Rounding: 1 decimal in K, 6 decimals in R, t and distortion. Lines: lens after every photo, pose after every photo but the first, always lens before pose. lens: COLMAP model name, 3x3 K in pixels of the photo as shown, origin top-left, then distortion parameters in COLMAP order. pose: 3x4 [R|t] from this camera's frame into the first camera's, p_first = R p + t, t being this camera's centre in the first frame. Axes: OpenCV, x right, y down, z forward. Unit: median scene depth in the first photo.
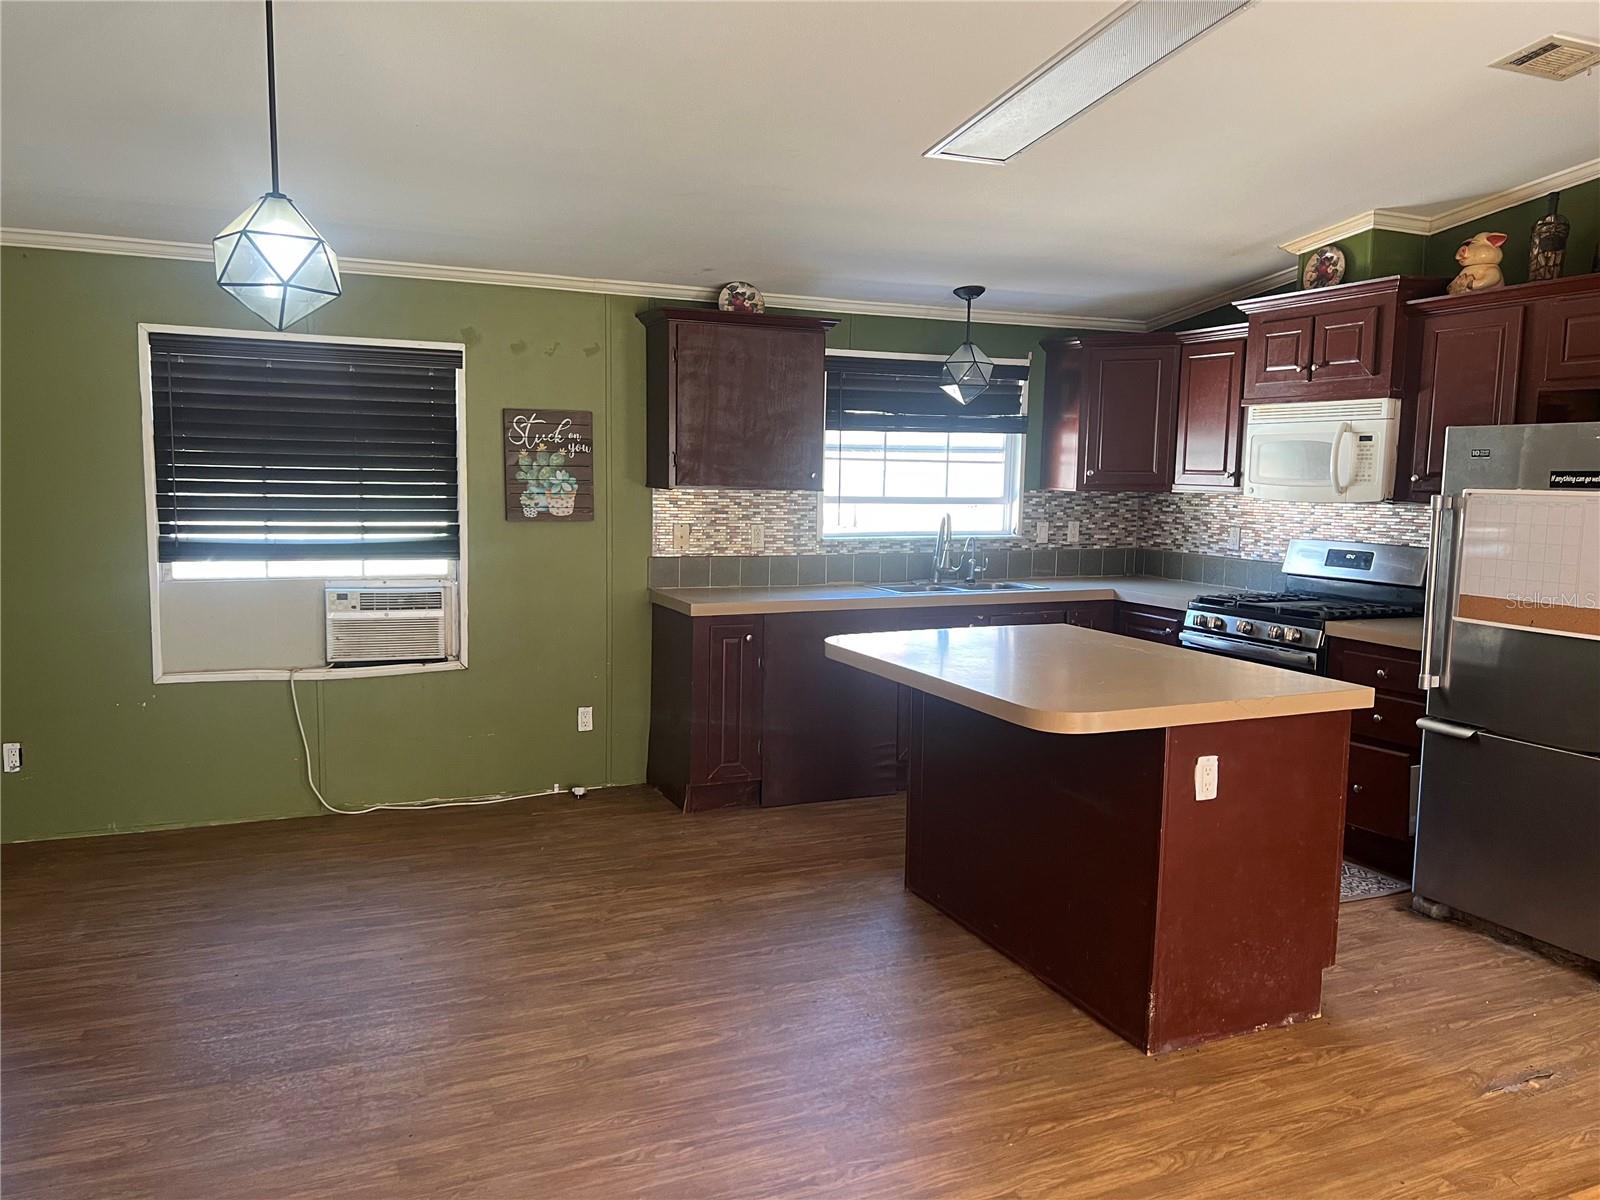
lens RADIAL K [[1224.5, 0, 800.0], [0, 1224.5, 600.0], [0, 0, 1]] dist [0.083894, -0.093888]
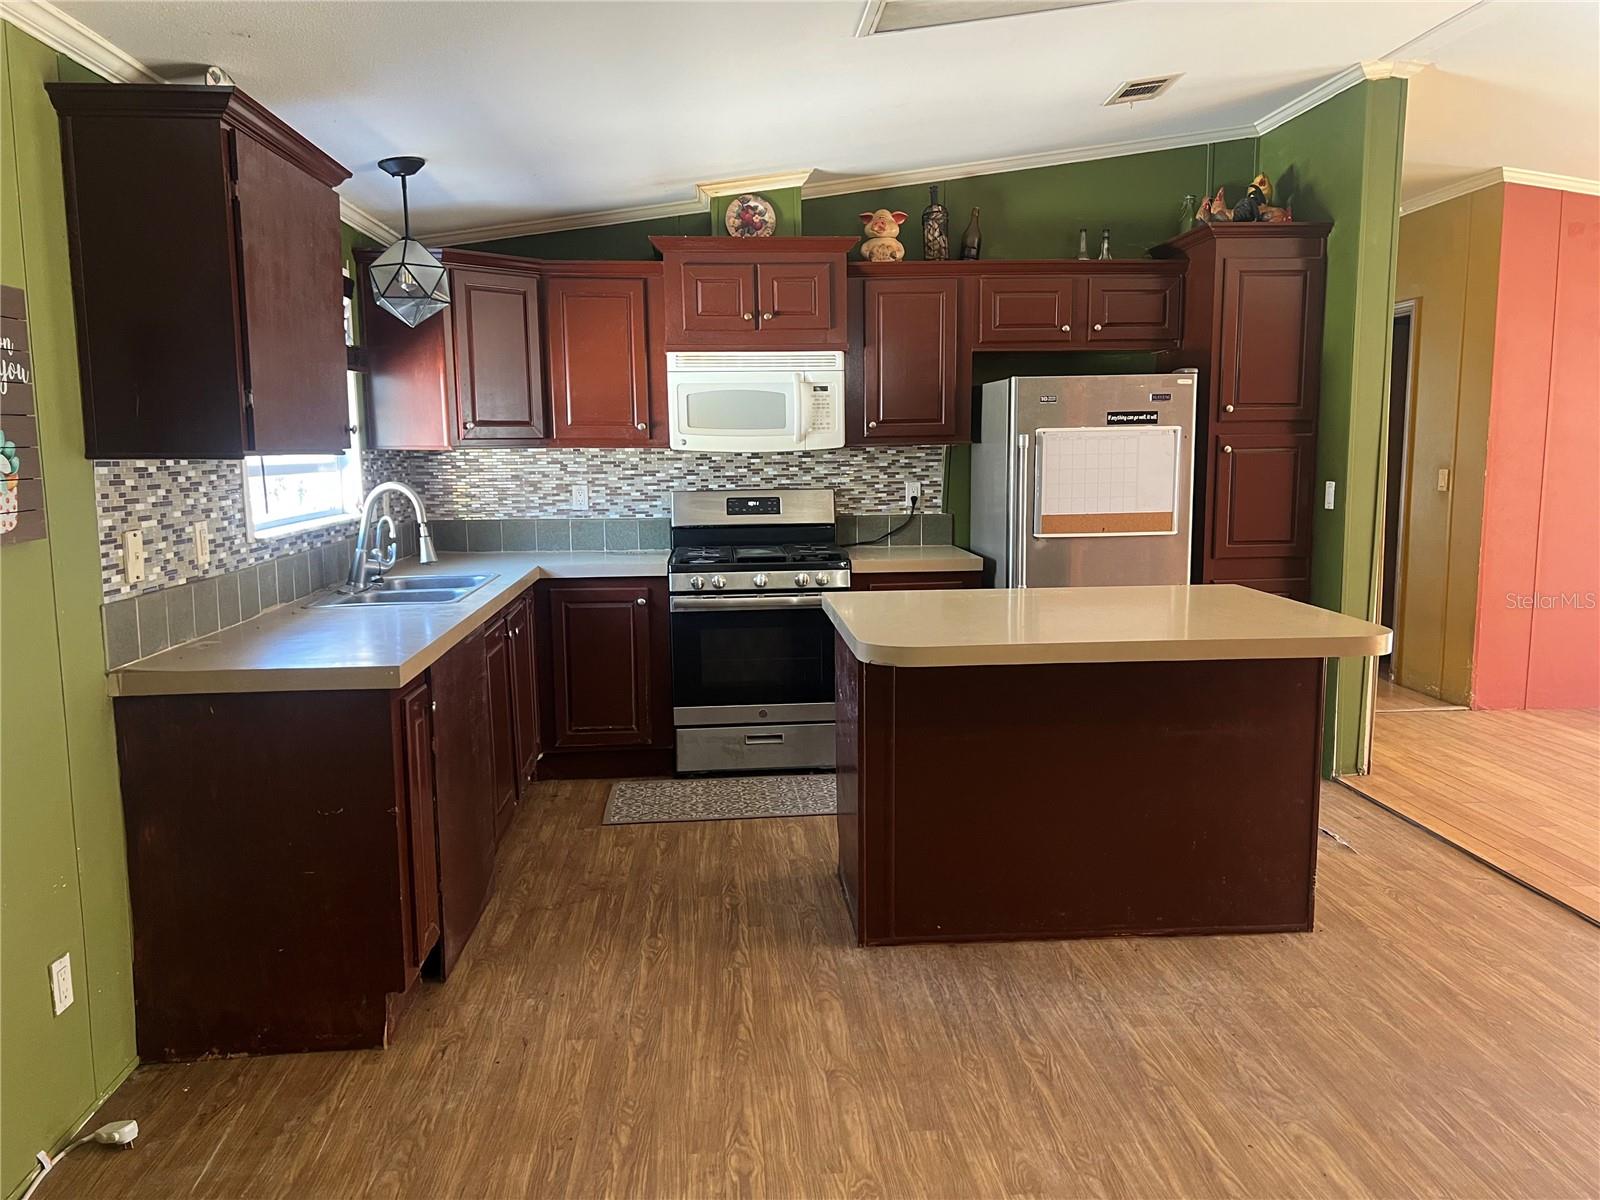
lens RADIAL K [[1226.9, 0, 819.4], [0, 1226.9, 602.5], [0, 0, 1]] dist [0.032356, -0.004160]
pose [[0.321519, -0.143922, 0.935902, -0.593935], [0.118980, 0.986688, 0.110858, -0.069594], [-0.939398, 0.075711, 0.334363, 0.707748]]
